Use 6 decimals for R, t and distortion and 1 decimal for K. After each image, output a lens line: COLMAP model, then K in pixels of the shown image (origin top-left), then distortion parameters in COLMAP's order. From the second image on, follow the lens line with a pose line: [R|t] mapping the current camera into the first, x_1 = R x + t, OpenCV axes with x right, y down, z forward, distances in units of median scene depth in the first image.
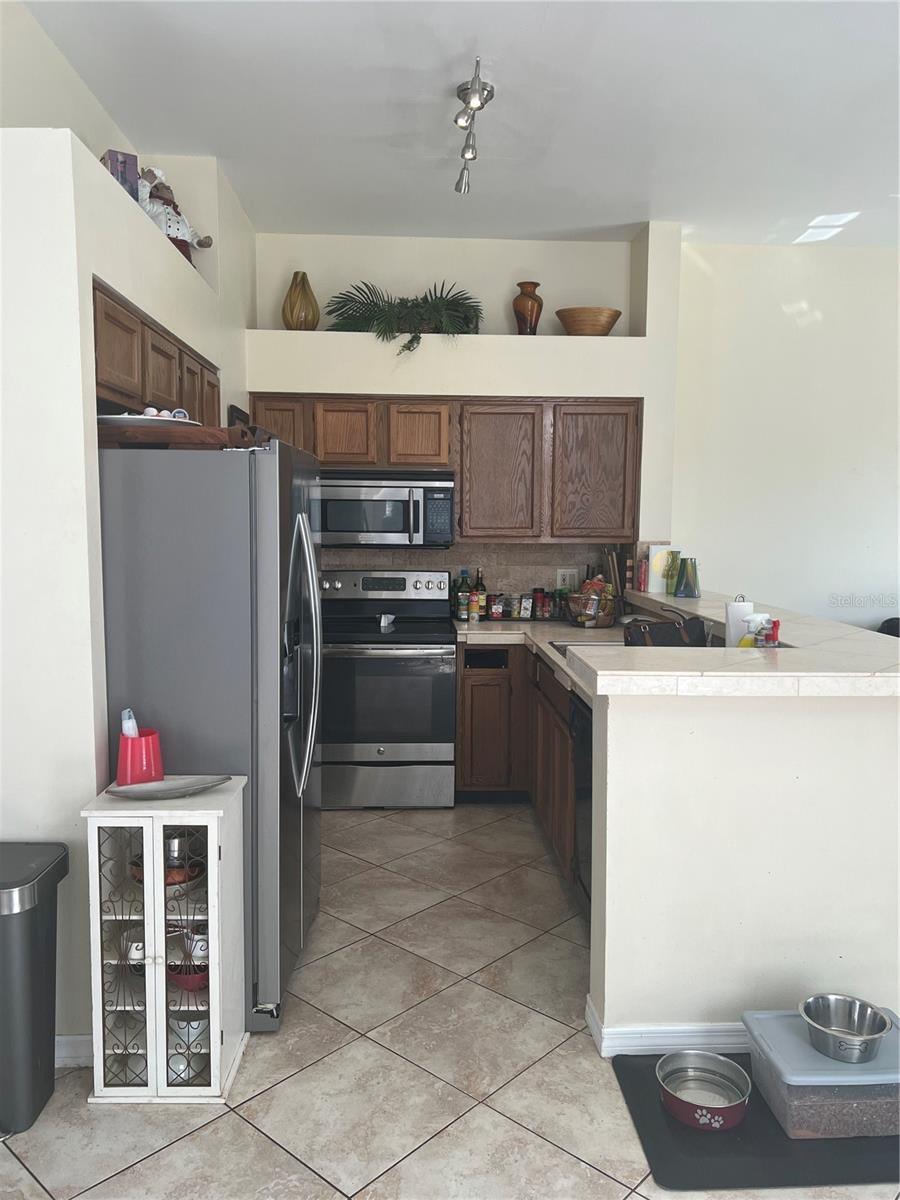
lens RADIAL K [[900.7, 0, 438.9], [0, 900.7, 599.4], [0, 0, 1]] dist [0.031898, -0.014915]
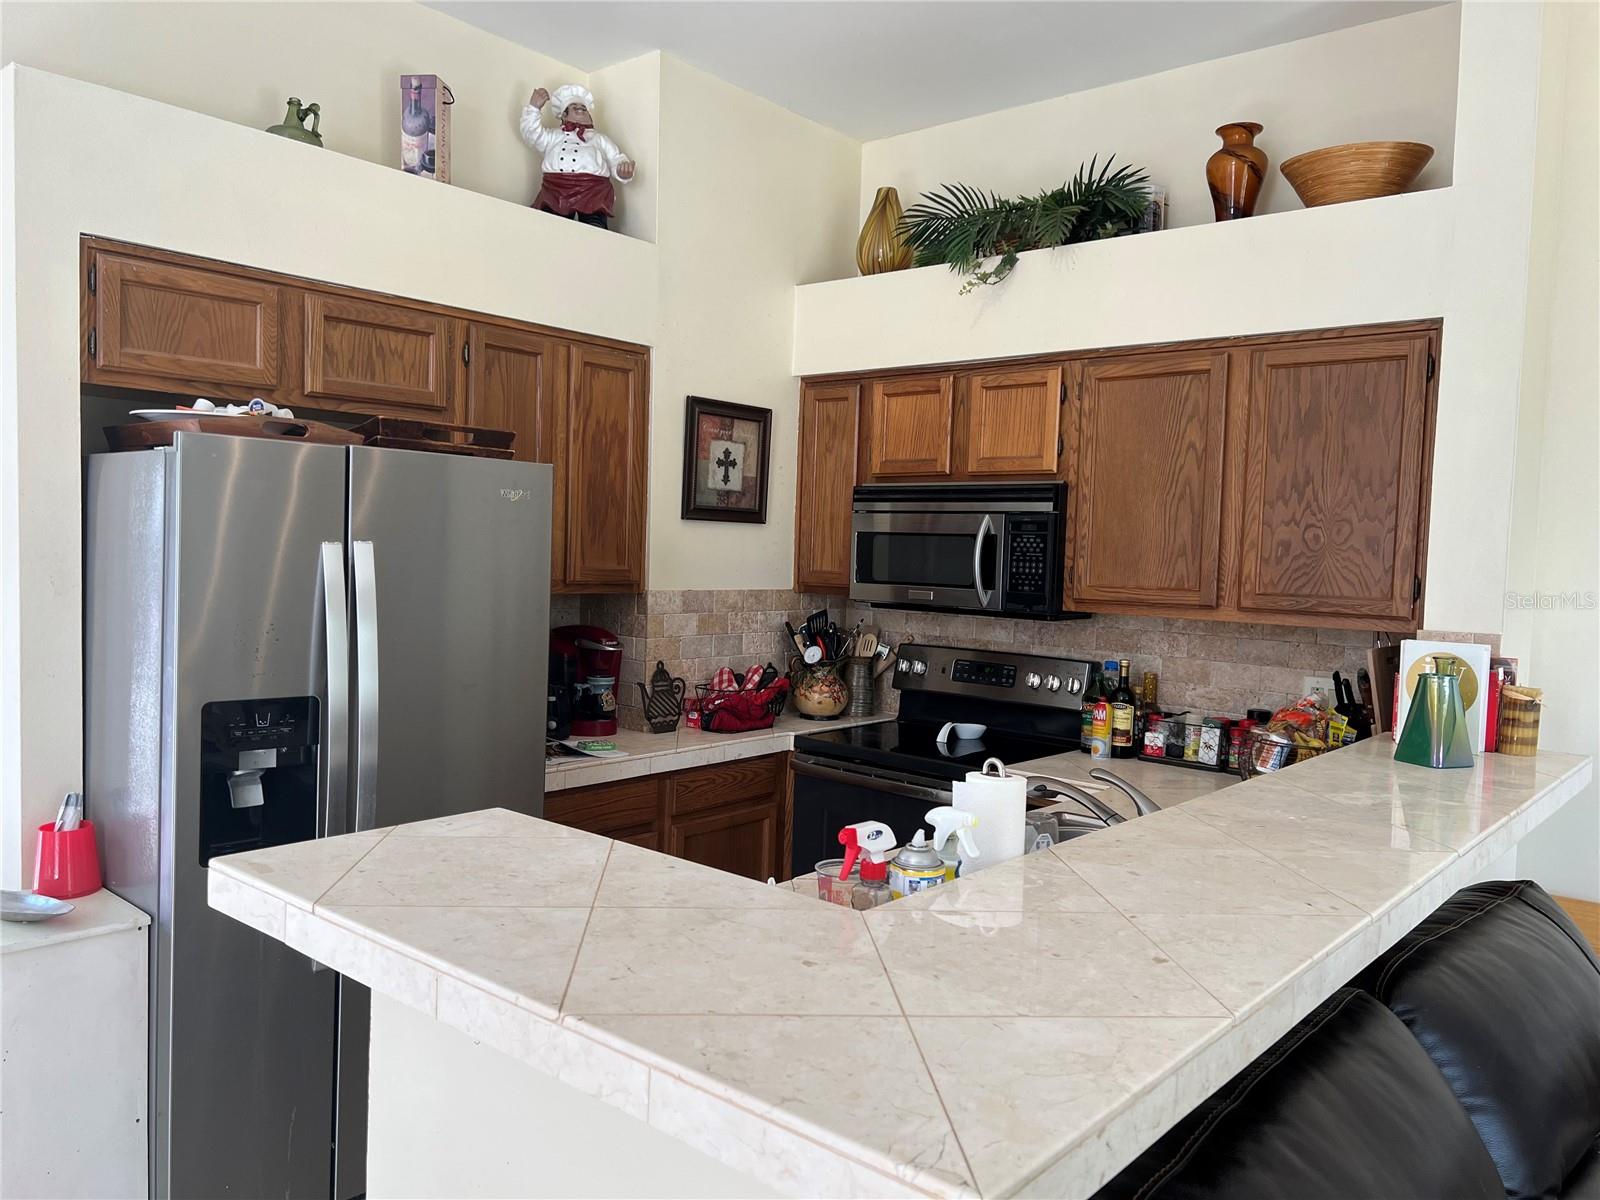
lens RADIAL K [[1200.9, 0, 796.3], [0, 1200.9, 596.9], [0, 0, 1]] dist [0.031898, -0.014915]
pose [[0.732715, 0.046062, -0.678975, 0.403908], [-0.090252, 0.995471, -0.029863, -0.034089], [0.674525, 0.083160, 0.733554, 0.336786]]
